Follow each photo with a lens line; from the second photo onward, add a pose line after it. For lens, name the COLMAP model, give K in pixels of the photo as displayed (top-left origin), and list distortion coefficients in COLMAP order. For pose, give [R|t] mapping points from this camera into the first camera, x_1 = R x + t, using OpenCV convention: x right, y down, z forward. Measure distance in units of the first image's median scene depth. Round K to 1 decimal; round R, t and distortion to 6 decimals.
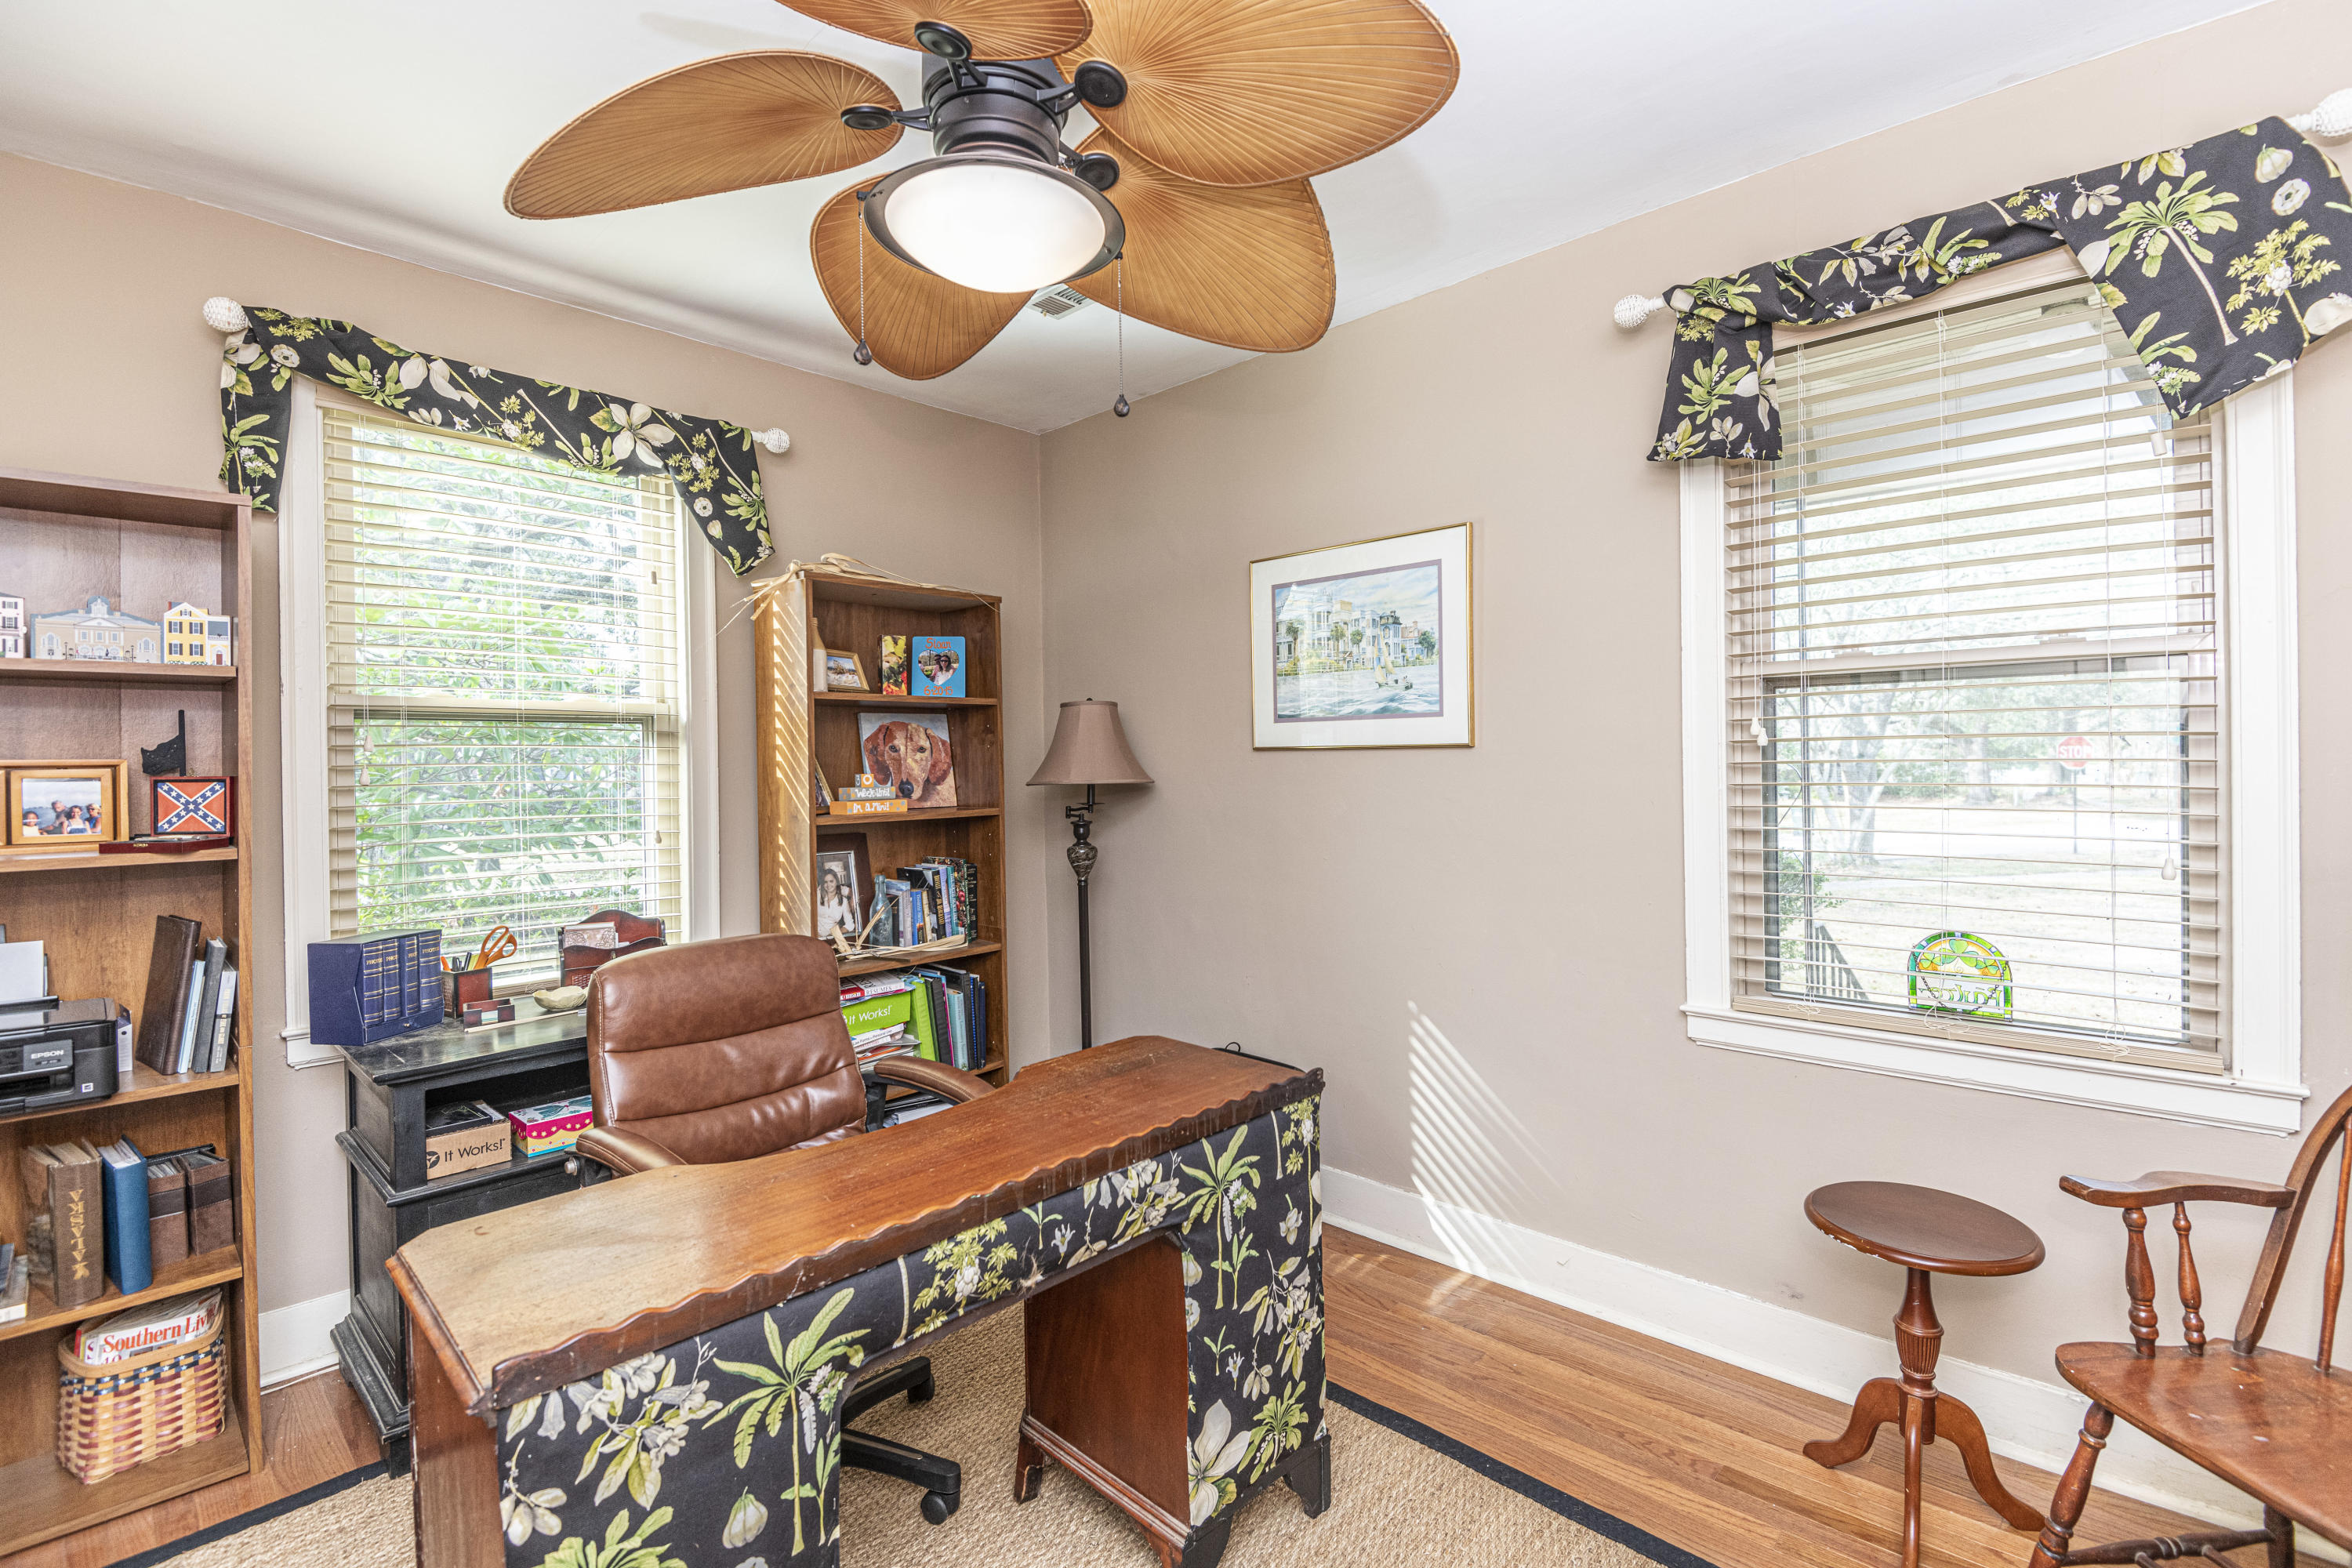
lens RADIAL K [[1059.5, 0, 1181.4], [0, 1059.5, 767.4], [0, 0, 1]] dist [0.037072, -0.035798]
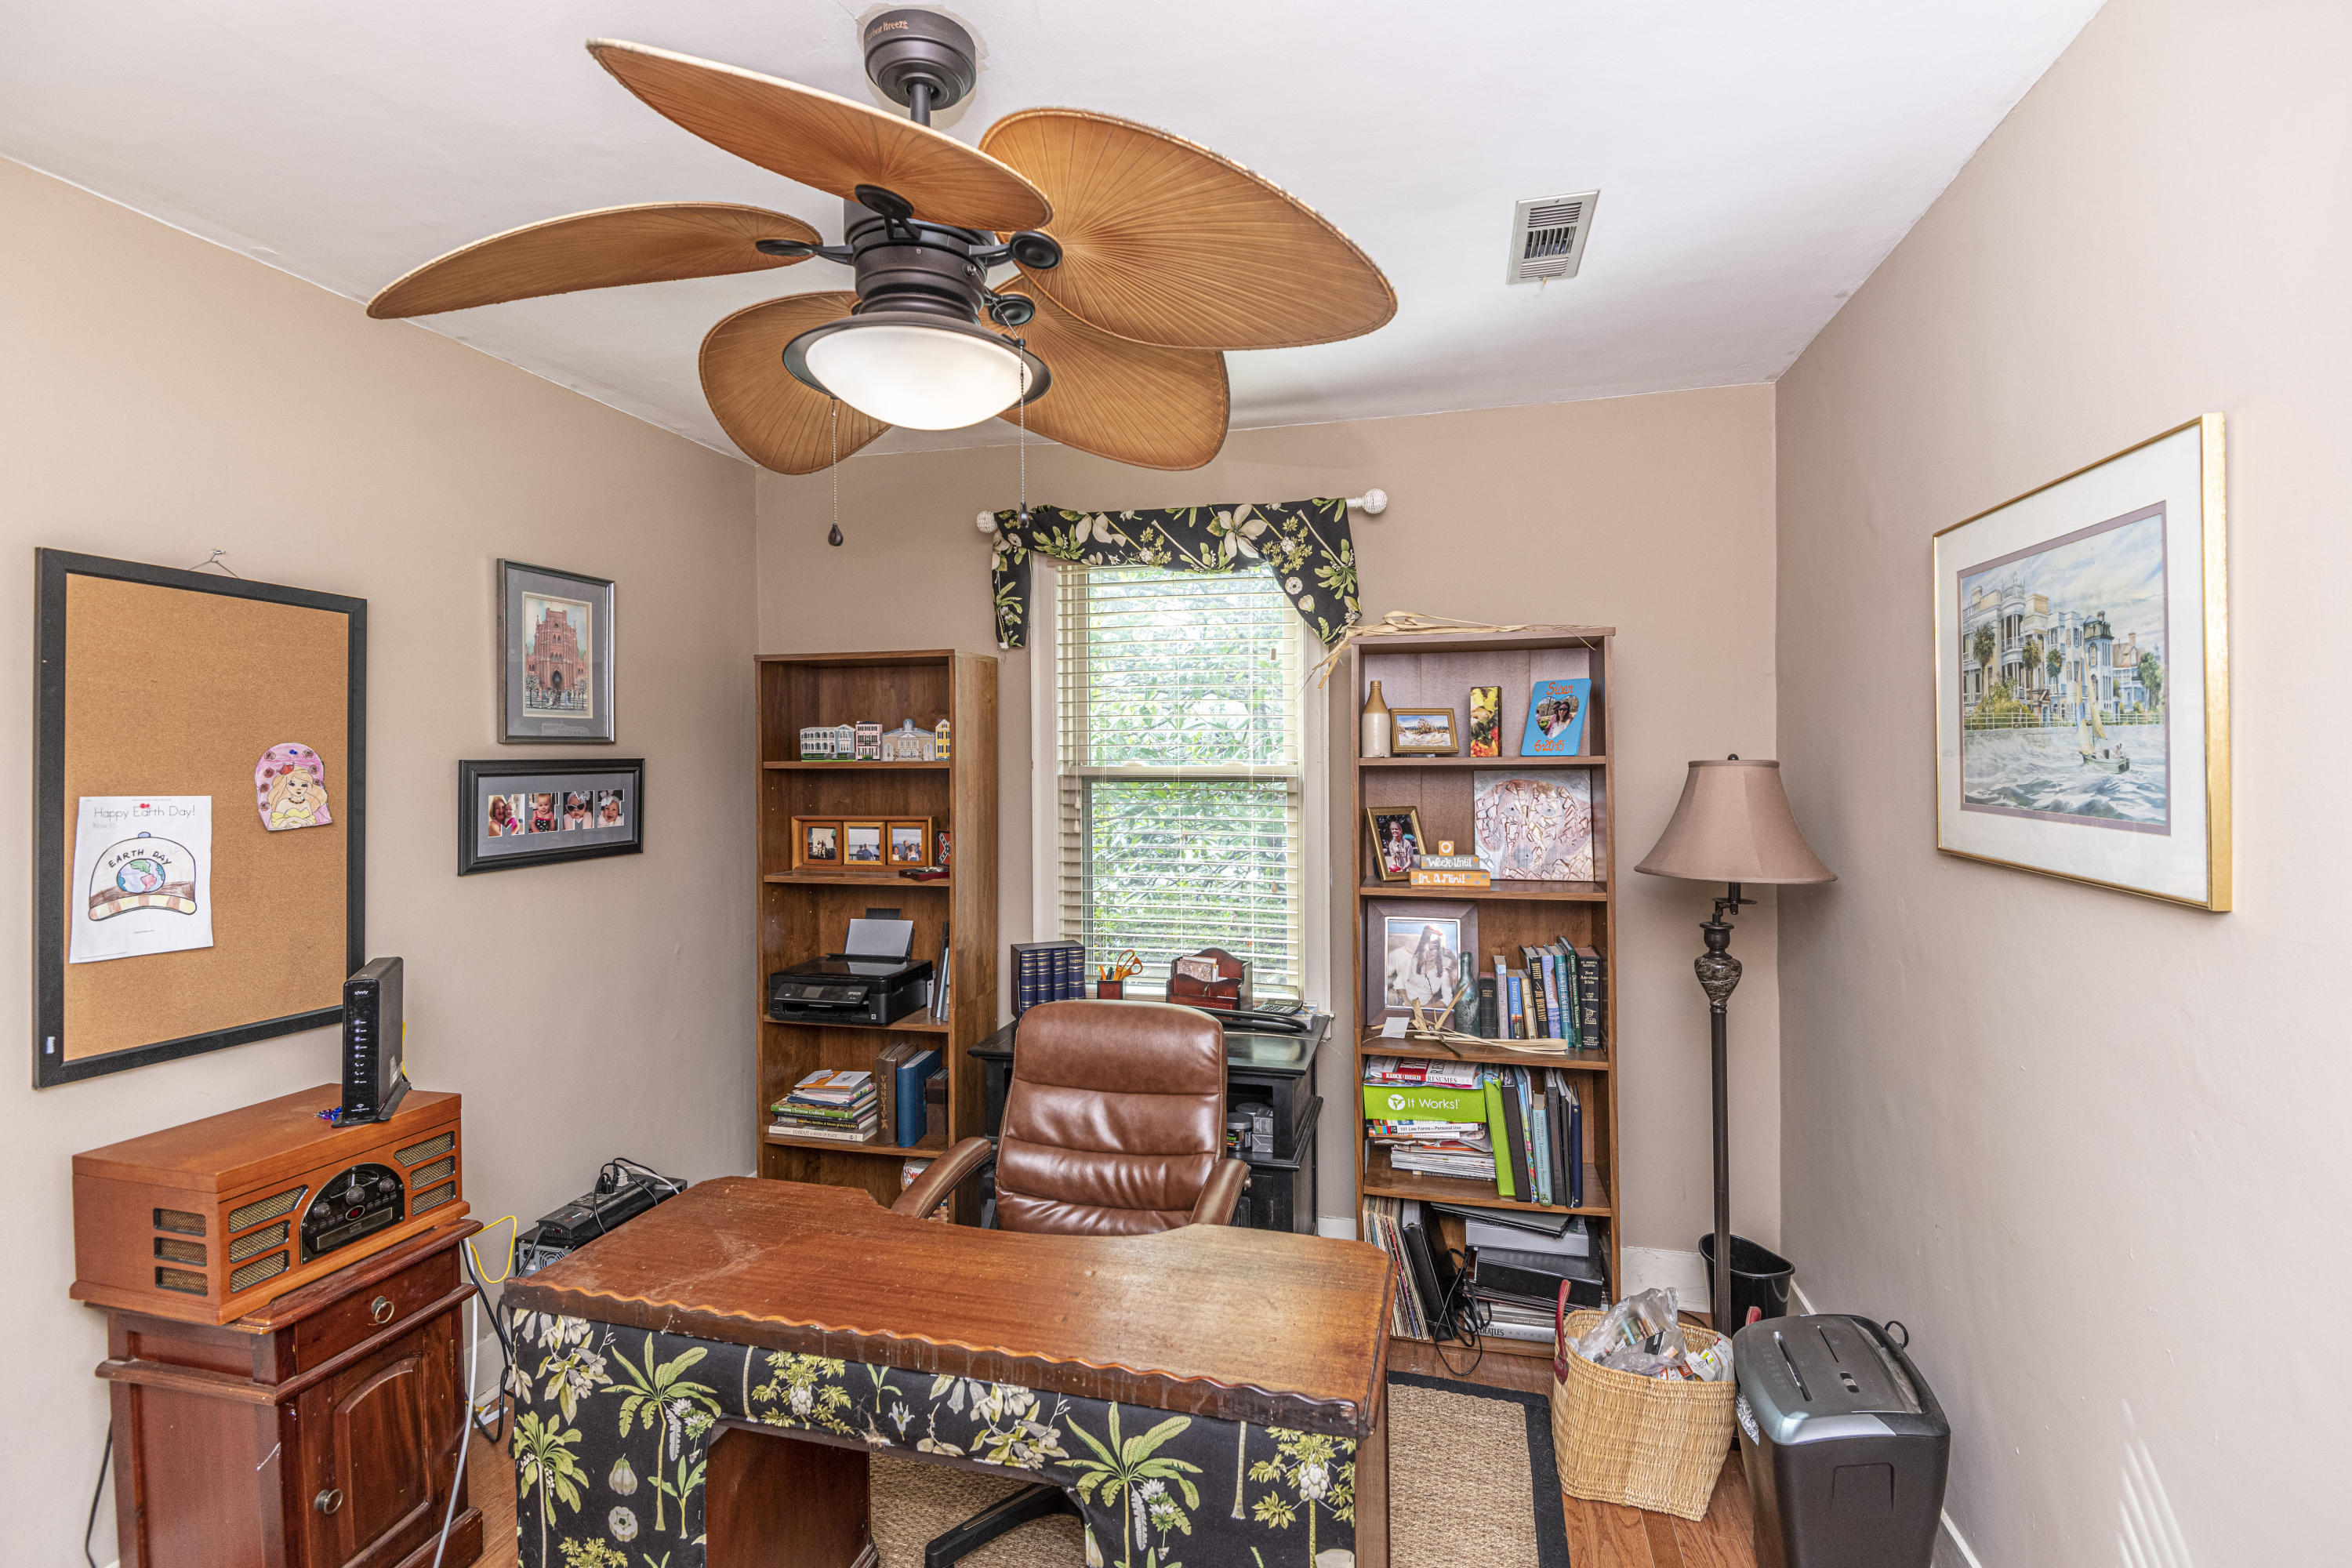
lens RADIAL K [[1059.5, 0, 1181.4], [0, 1059.5, 767.4], [0, 0, 1]] dist [0.037072, -0.035798]
pose [[0.490843, 0.020034, -0.871018, 0.494853], [-0.003029, 0.999769, 0.021288, -0.097665], [0.871243, -0.007811, 0.490790, 0.439810]]
